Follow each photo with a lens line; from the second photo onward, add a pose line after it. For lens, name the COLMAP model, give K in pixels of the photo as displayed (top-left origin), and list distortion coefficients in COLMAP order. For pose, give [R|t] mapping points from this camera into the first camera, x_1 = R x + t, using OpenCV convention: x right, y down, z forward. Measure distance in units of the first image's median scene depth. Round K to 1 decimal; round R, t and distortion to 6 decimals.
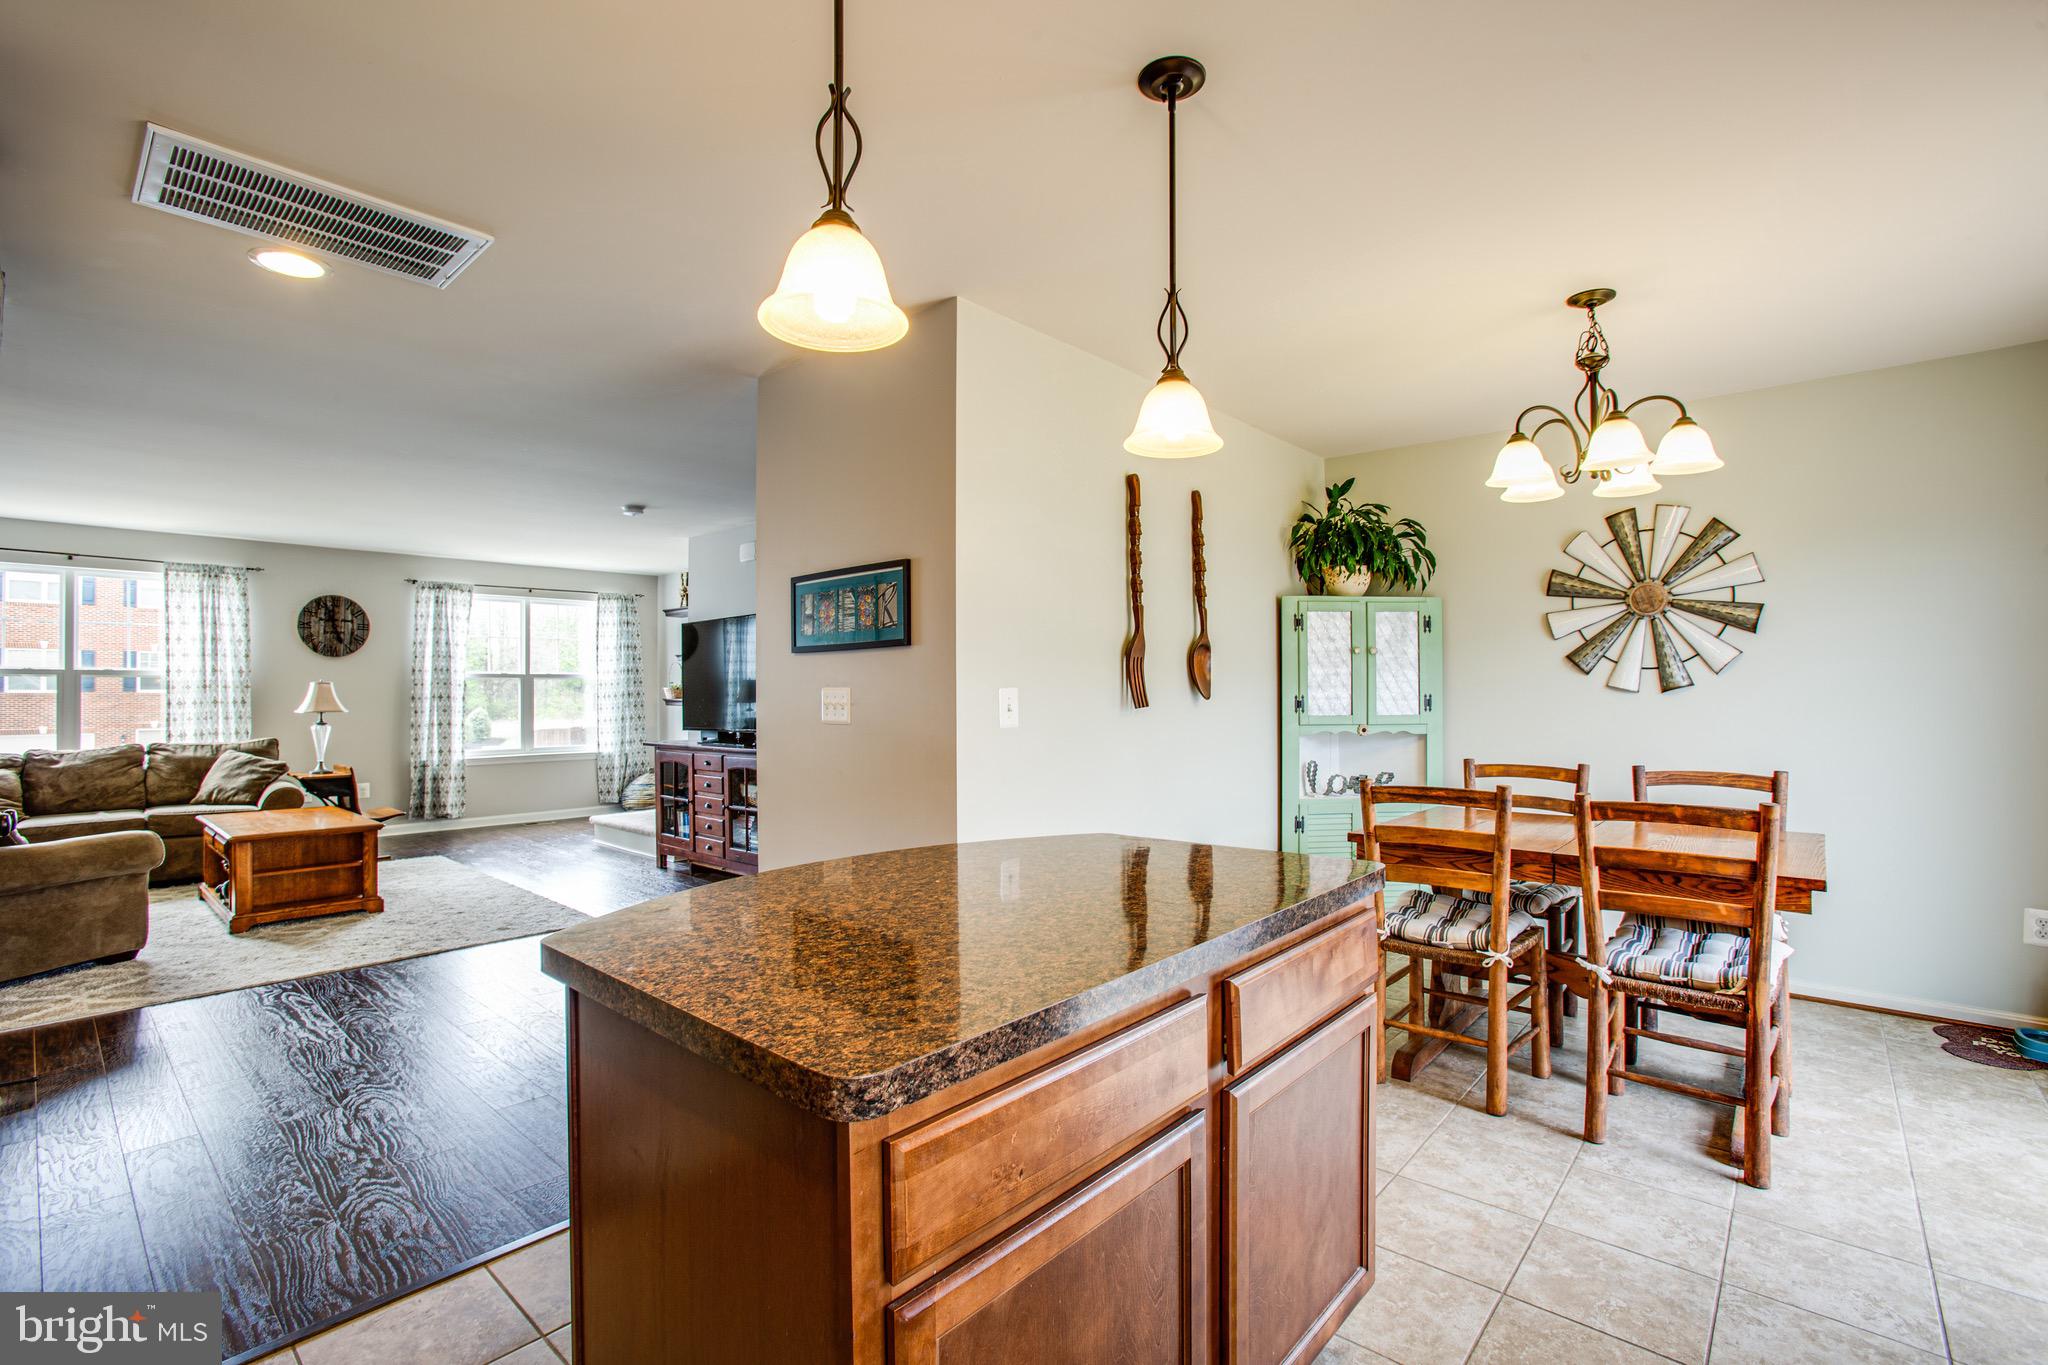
lens RADIAL K [[916.8, 0, 993.6], [0, 916.8, 675.6], [0, 0, 1]] dist [-0.051755, 0.021917]
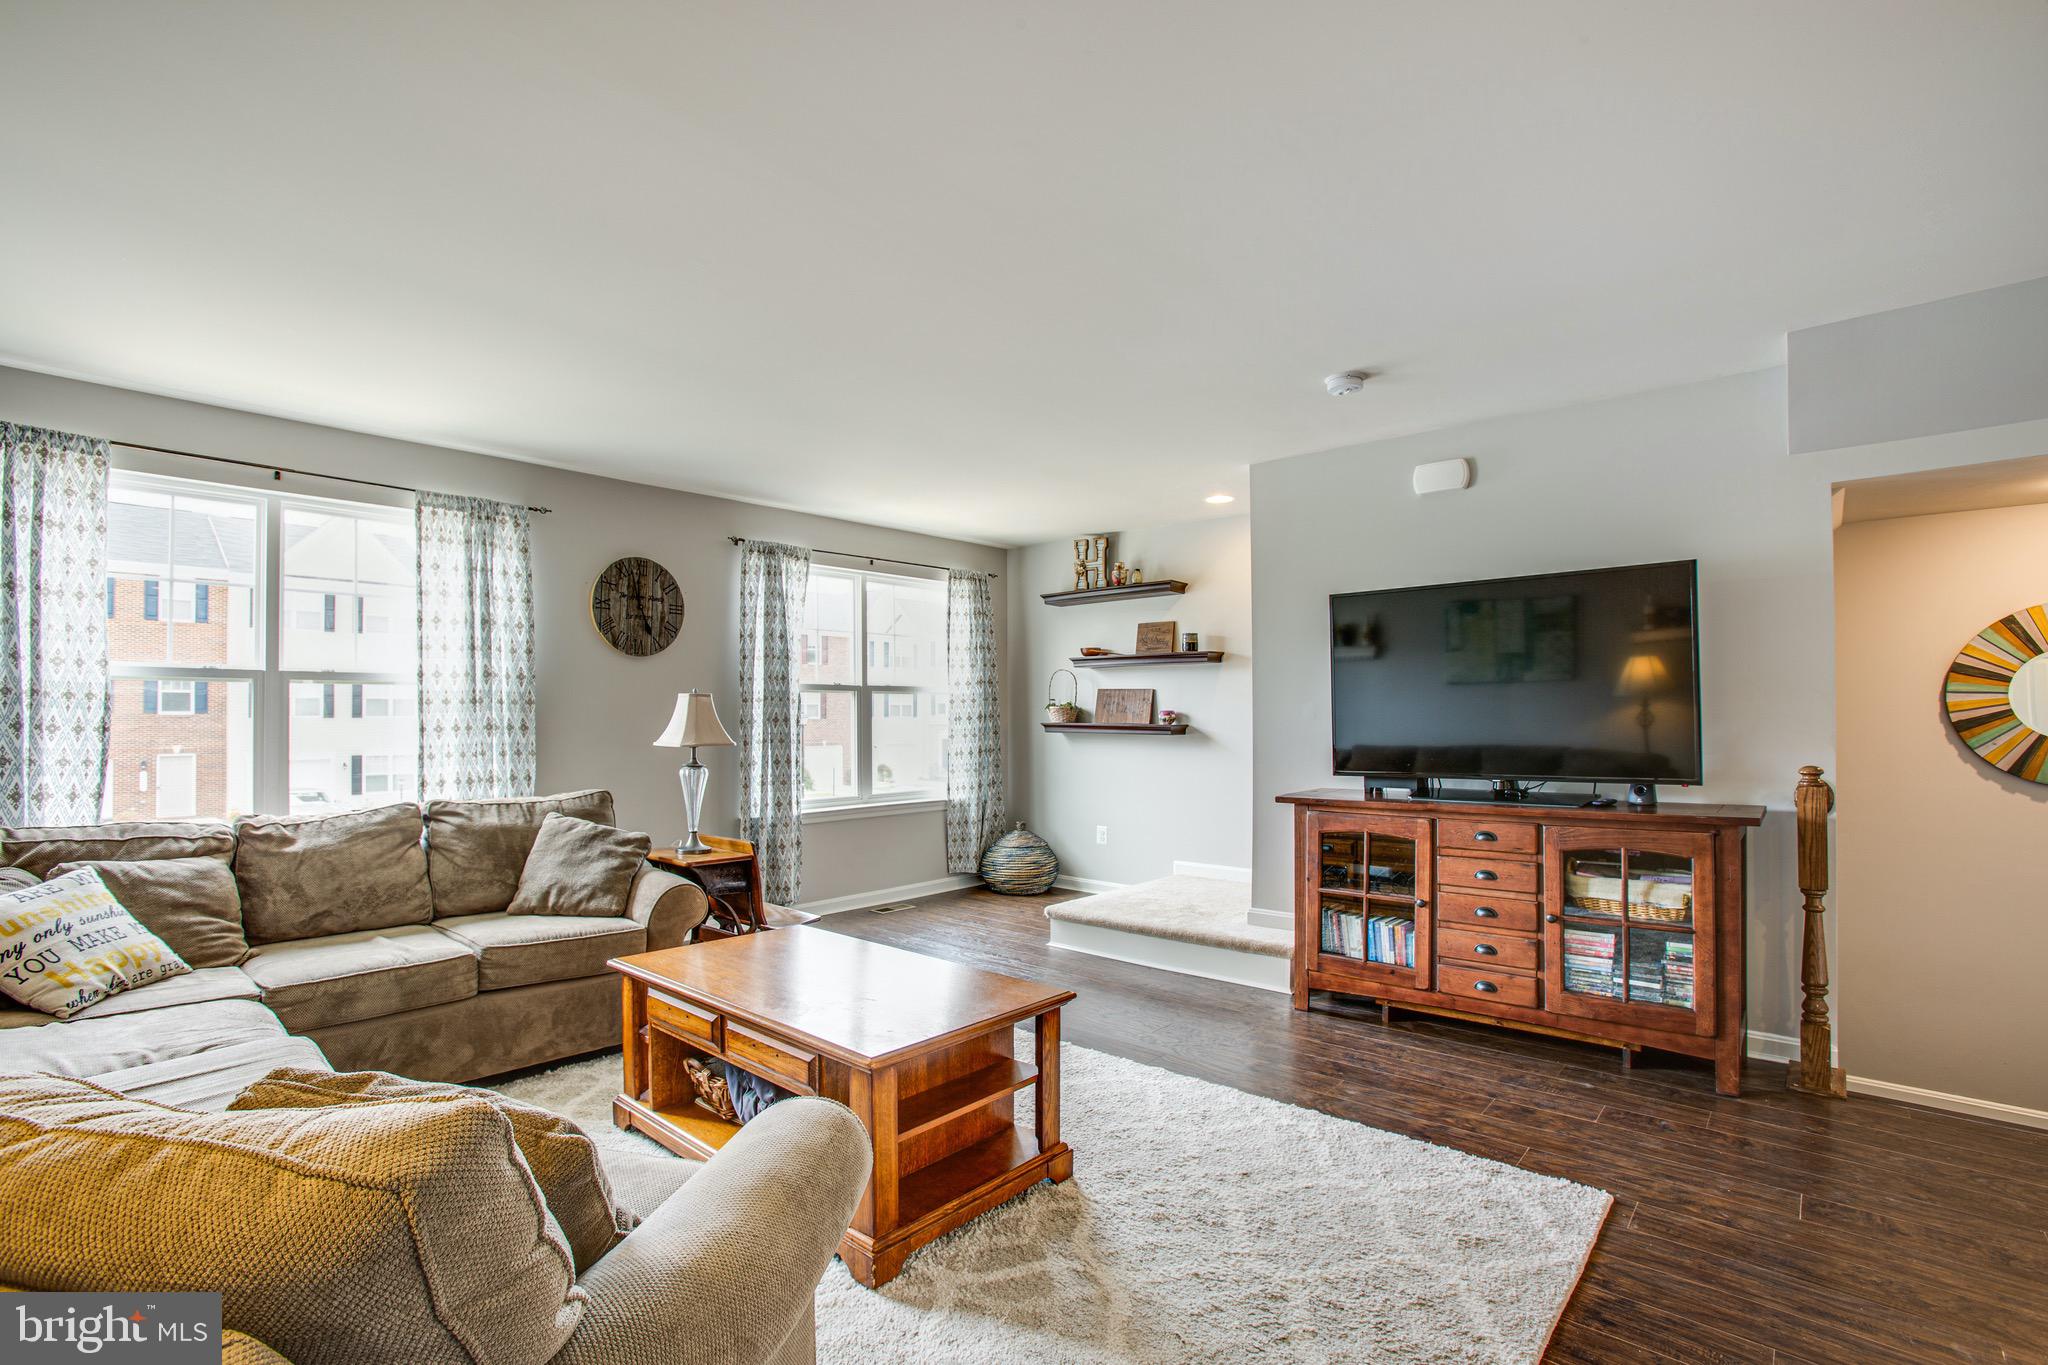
lens RADIAL K [[947.6, 0, 1008.8], [0, 947.6, 680.8], [0, 0, 1]] dist [-0.068651, 0.029171]
pose [[0.999958, 0.003084, 0.008628, -0.516537], [-0.002937, 0.999852, -0.016972, 0.008095], [-0.008680, 0.016946, 0.999819, 0.365630]]
